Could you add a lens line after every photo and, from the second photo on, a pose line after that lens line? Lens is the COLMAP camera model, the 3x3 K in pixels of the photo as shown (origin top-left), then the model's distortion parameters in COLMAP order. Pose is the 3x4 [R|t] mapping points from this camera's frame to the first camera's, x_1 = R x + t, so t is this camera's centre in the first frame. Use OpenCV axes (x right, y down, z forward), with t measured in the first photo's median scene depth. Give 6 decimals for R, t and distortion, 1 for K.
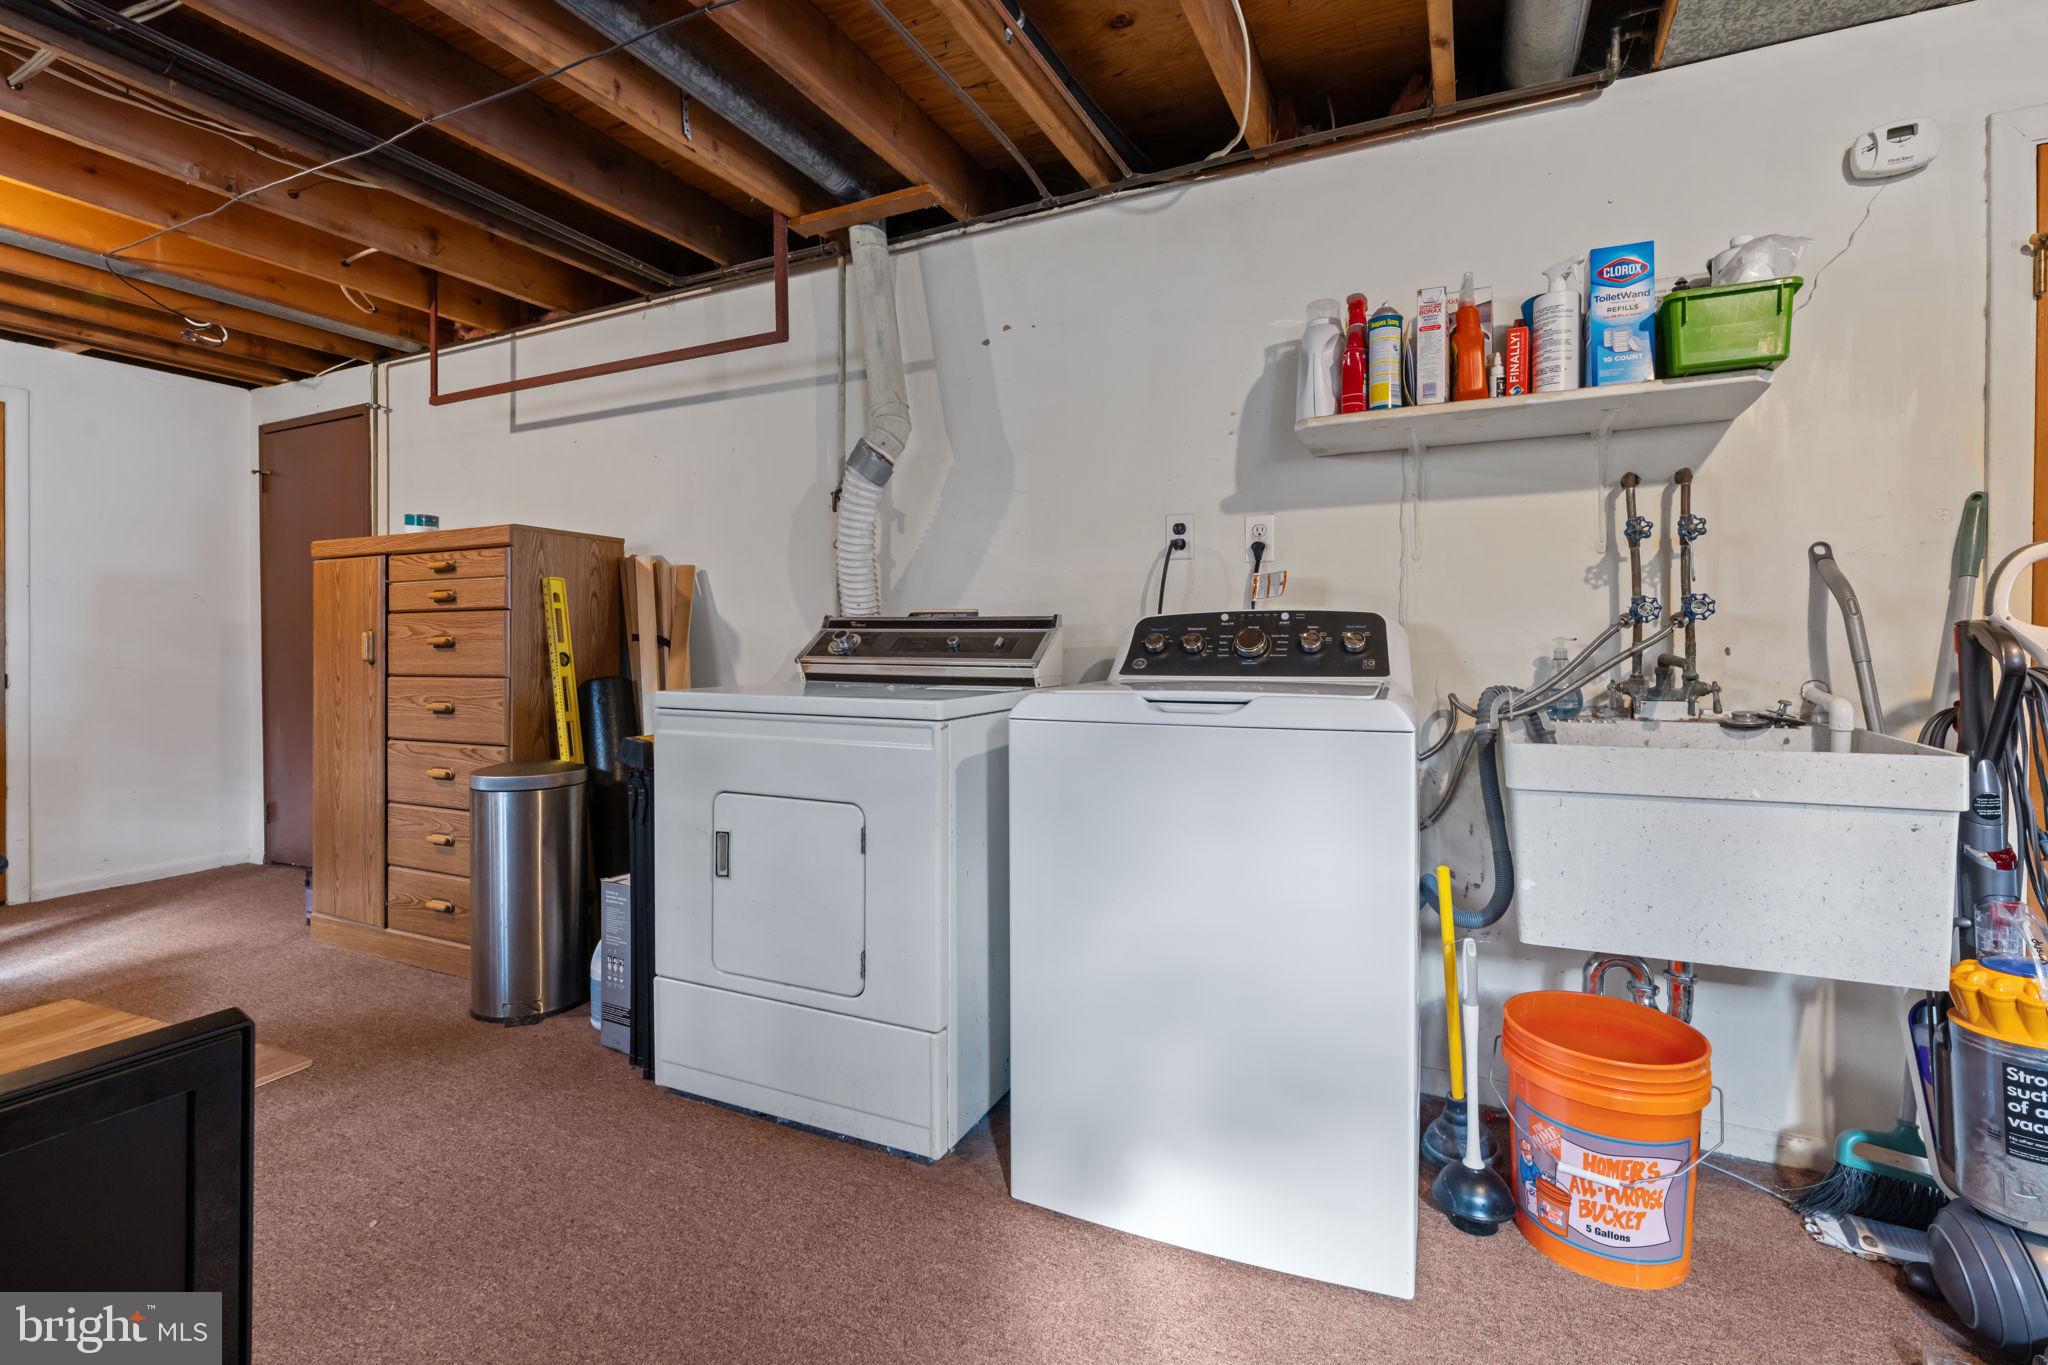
lens RADIAL K [[943.2, 0, 1028.4], [0, 943.2, 672.2], [0, 0, 1]] dist [-0.002284, 0.000677]
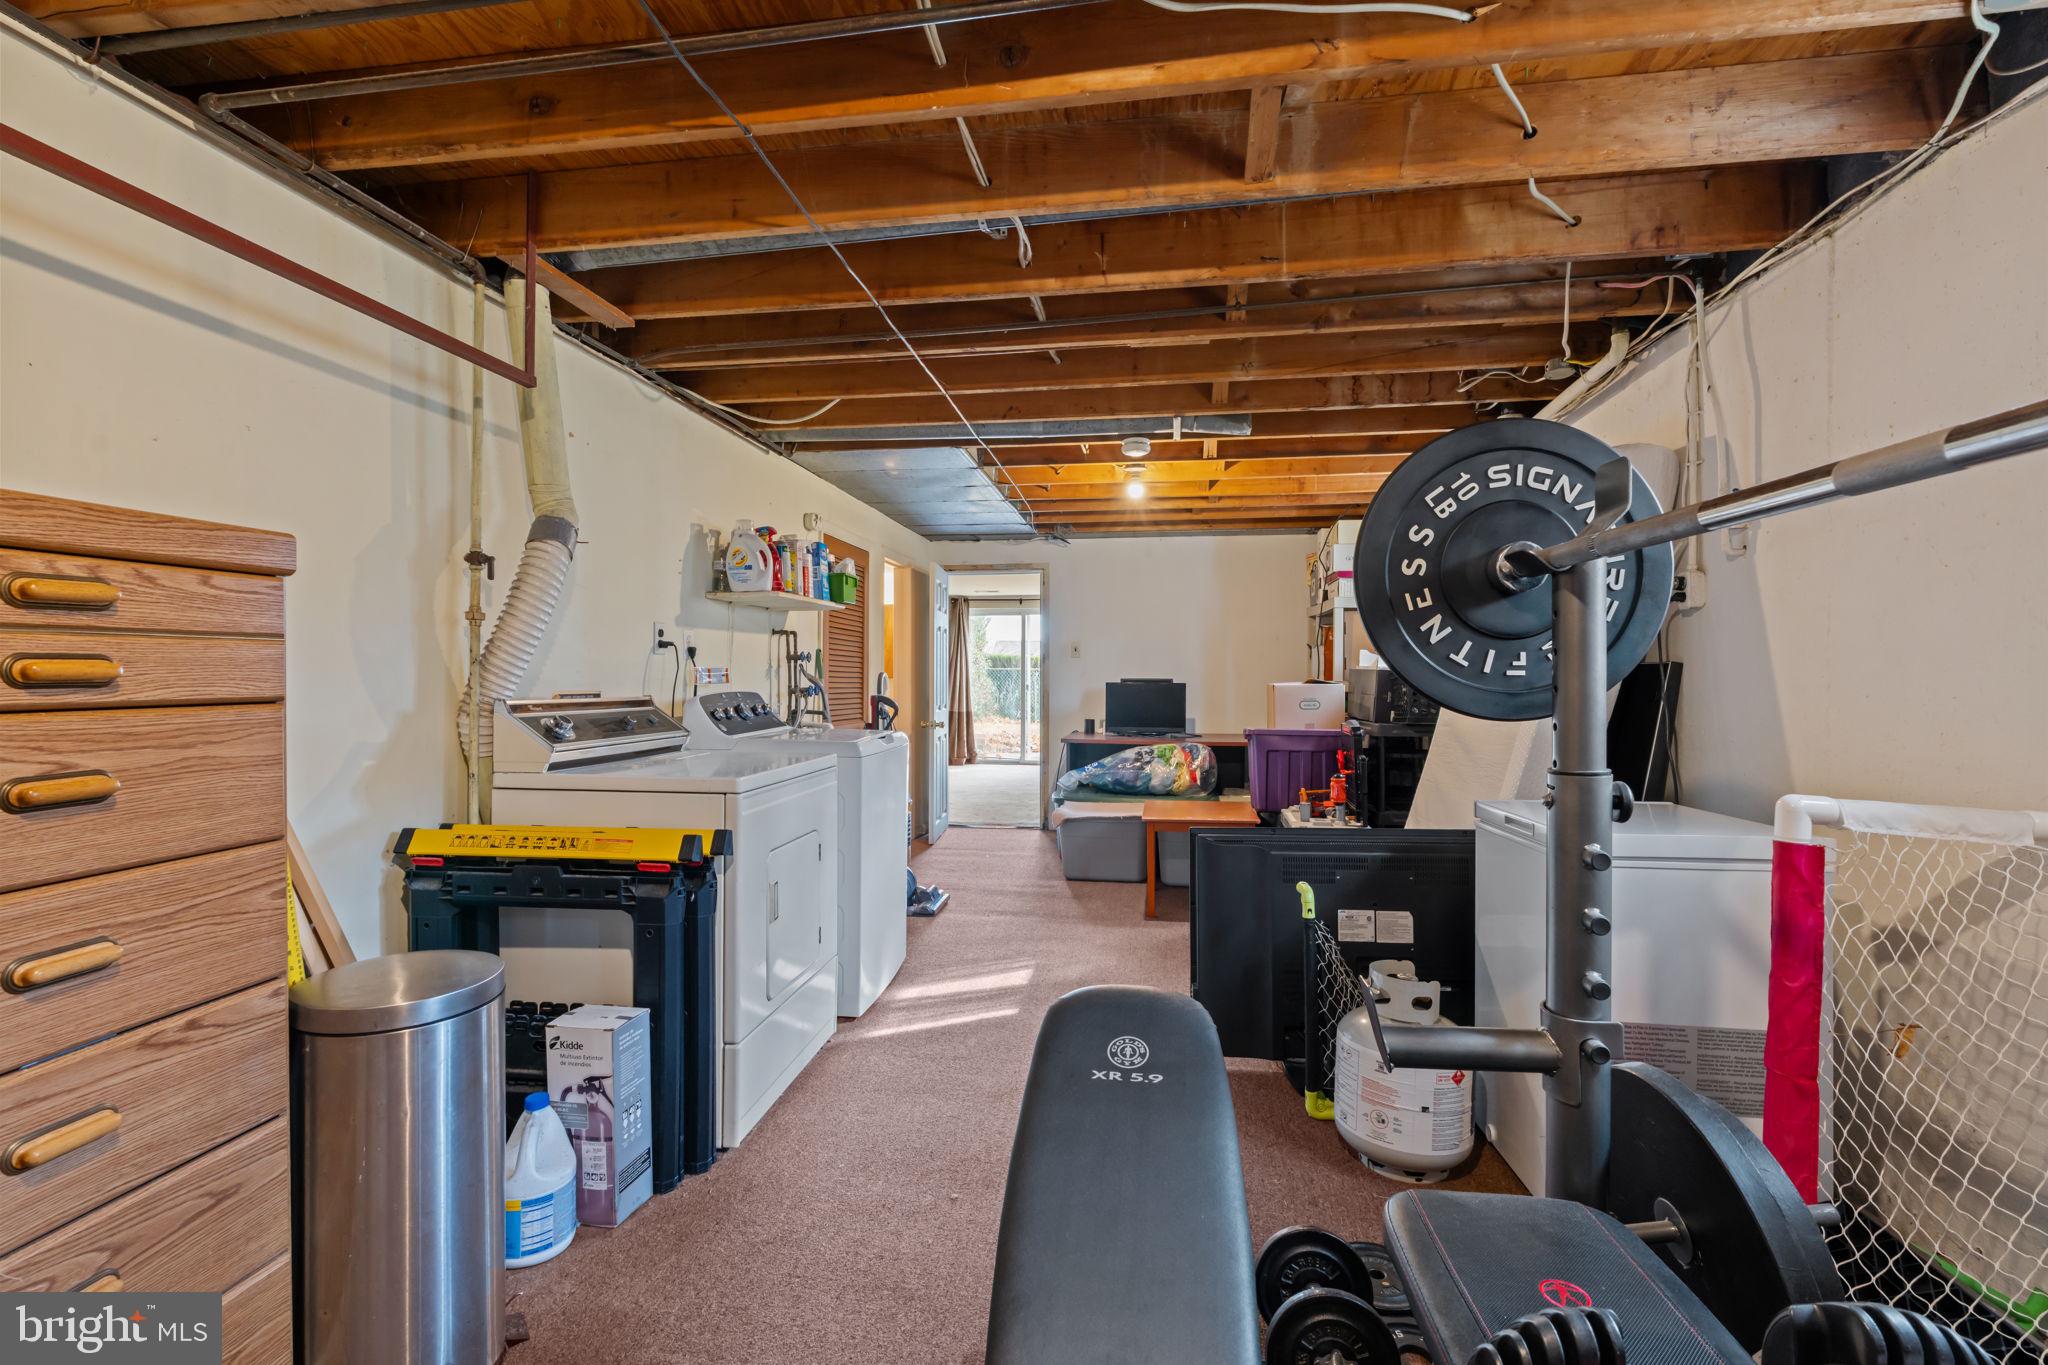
lens RADIAL K [[943.2, 0, 1023.6], [0, 943.2, 674.5], [0, 0, 1]] dist [-0.002284, 0.000677]
pose [[-0.295606, -0.006923, 0.955285, -1.255100], [0.002145, 0.999966, 0.007910, -0.092661], [-0.955307, 0.004387, -0.295581, 0.832194]]
